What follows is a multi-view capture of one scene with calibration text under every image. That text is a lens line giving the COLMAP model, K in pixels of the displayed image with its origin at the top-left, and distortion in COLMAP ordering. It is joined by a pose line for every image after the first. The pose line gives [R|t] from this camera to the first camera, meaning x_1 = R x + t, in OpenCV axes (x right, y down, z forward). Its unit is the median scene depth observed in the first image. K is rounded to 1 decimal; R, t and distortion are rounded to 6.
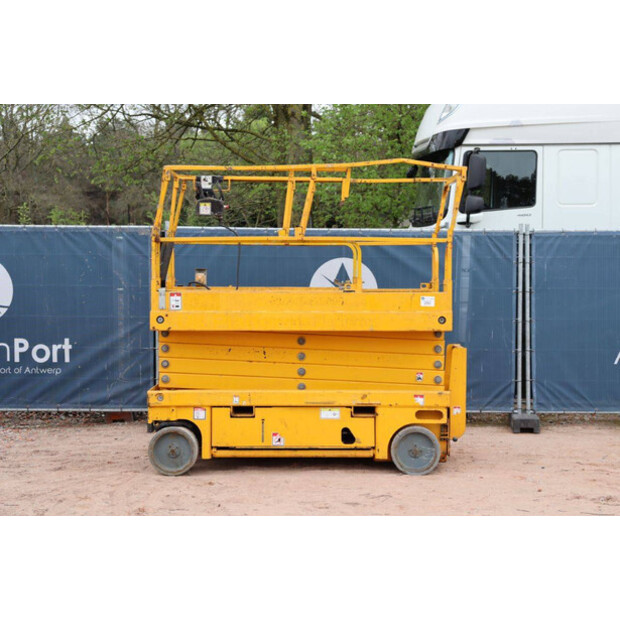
lens RADIAL K [[1172.4, 0, 310.0], [0, 1172.4, 310.0], [0, 0, 1]] dist [0.302661, 0.067433]
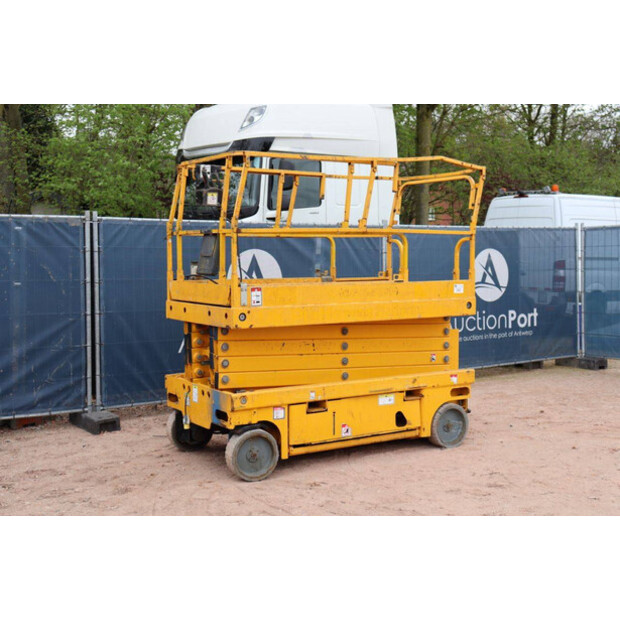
lens RADIAL K [[863.2, 0, 310.0], [0, 863.2, 310.0], [0, 0, 1]] dist [0.074656, 0.088496]
pose [[0.840645, -0.043283, 0.539855, -0.447727], [0.027931, 0.998940, 0.036596, -0.020747], [-0.540866, -0.015686, 0.840962, 0.396307]]
